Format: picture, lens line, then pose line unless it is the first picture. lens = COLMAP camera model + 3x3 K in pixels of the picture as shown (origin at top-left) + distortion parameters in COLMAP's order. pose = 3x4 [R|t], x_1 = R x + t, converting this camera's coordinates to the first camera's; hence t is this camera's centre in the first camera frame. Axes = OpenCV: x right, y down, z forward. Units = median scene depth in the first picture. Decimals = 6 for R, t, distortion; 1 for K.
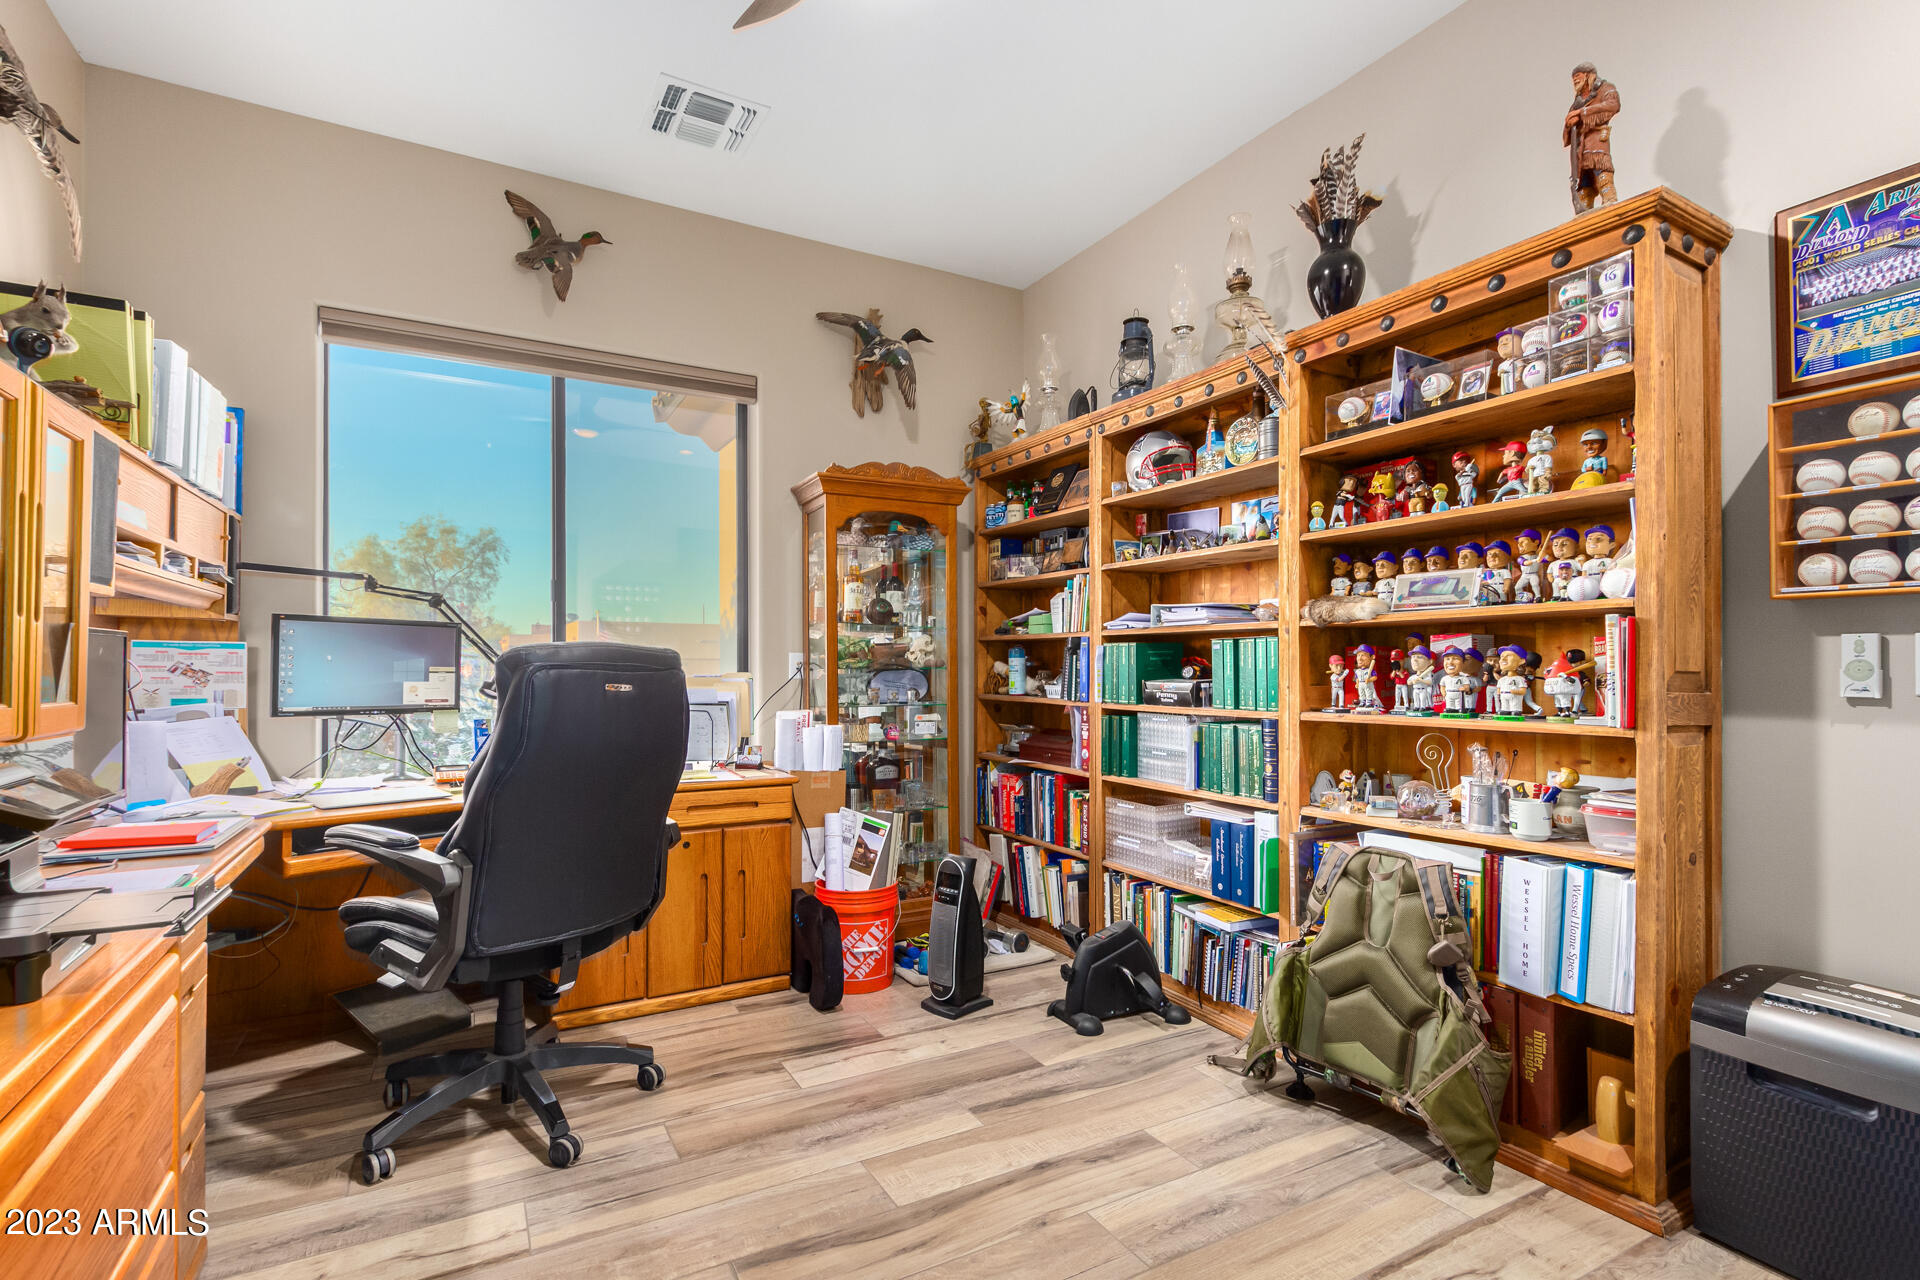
lens RADIAL K [[882.2, 0, 965.4], [0, 882.2, 653.7], [0, 0, 1]] dist [-0.002831, -0.002695]
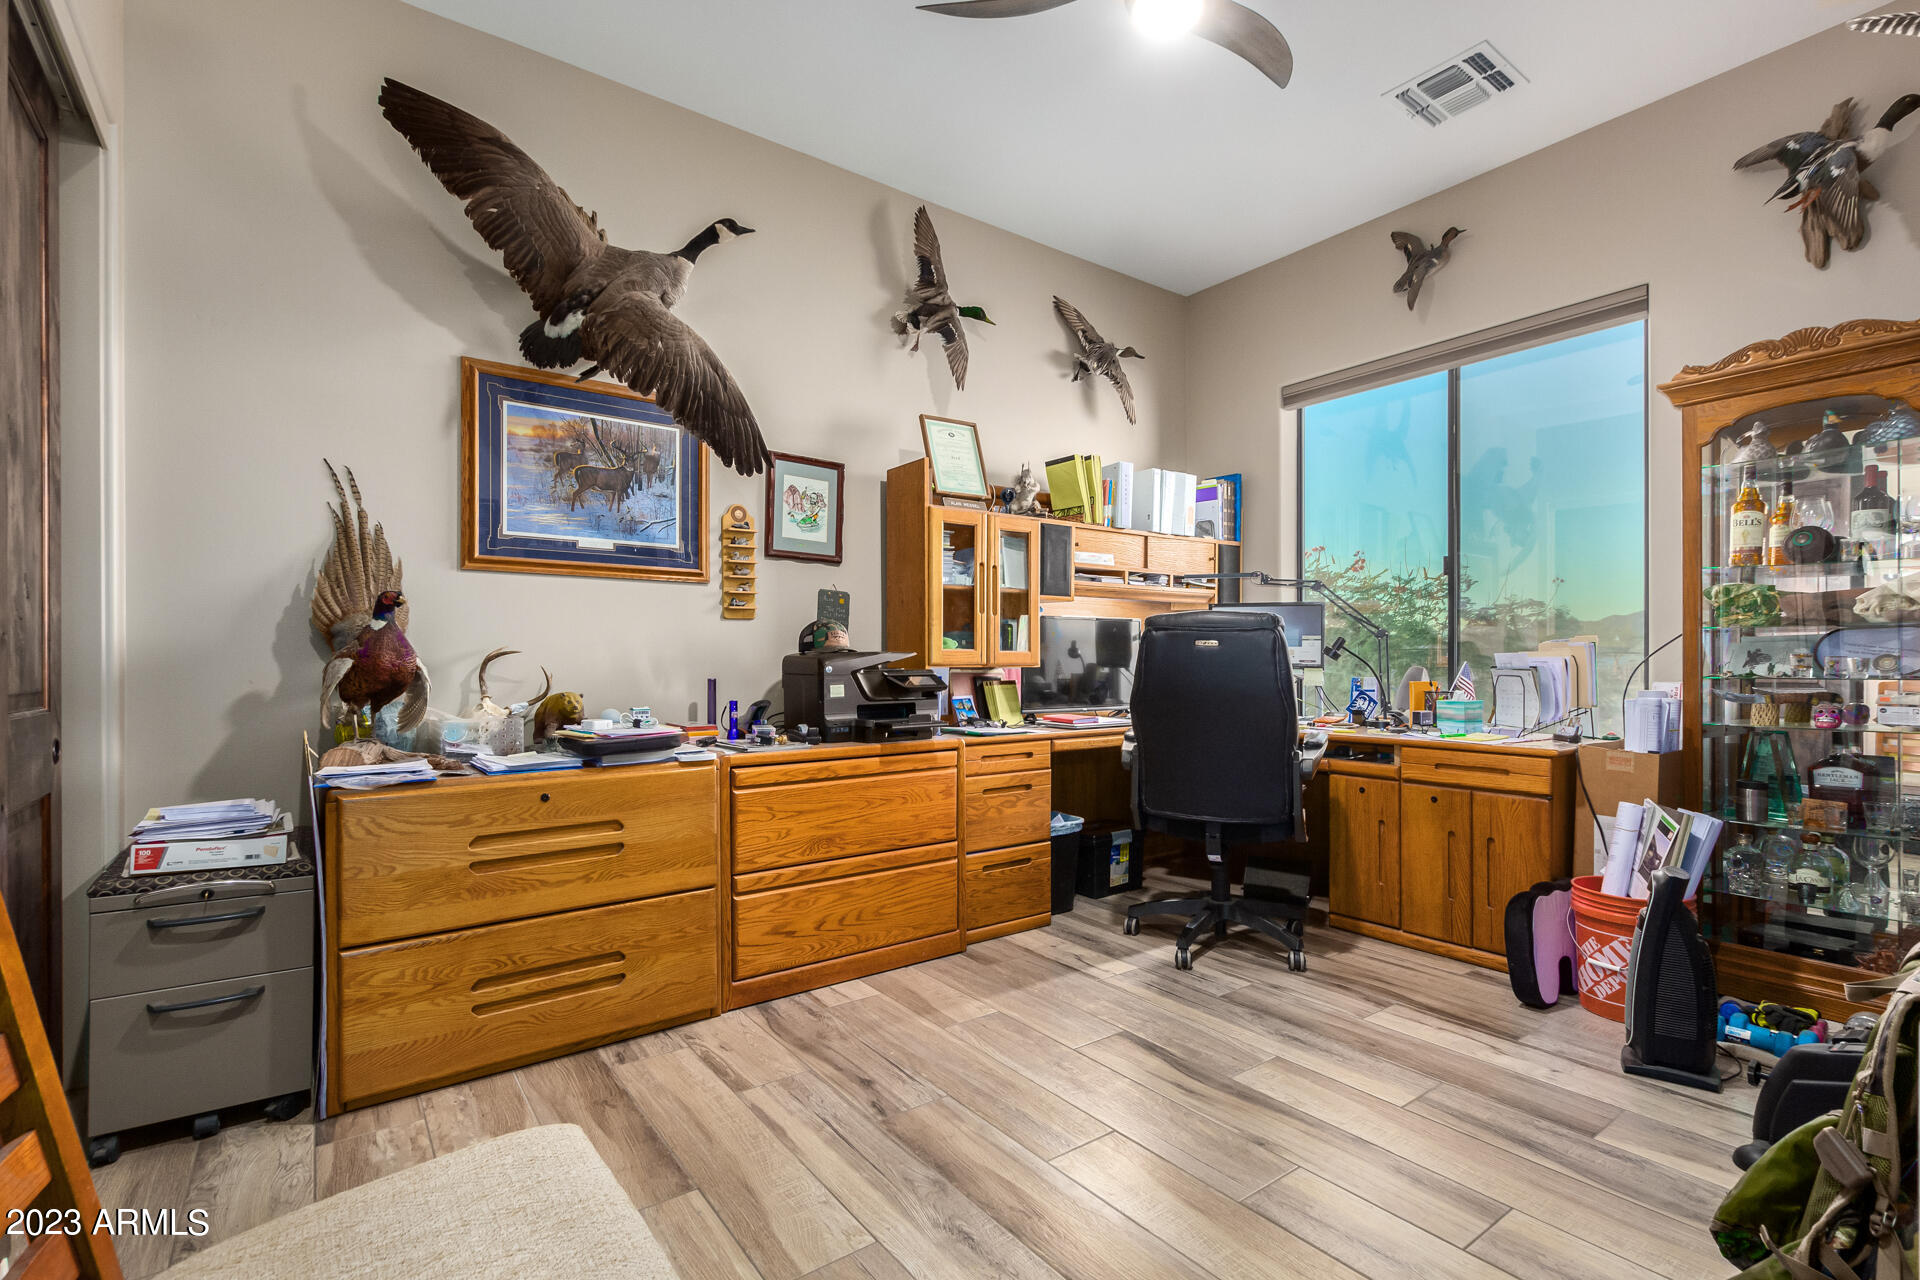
lens RADIAL K [[882.2, 0, 969.6], [0, 882.2, 650.2], [0, 0, 1]] dist [-0.002831, -0.002695]
pose [[0.128171, -0.010212, -0.991699, 0.683672], [0.017240, 0.999819, -0.008067, 0.040077], [0.991602, -0.016063, 0.128324, 0.334774]]
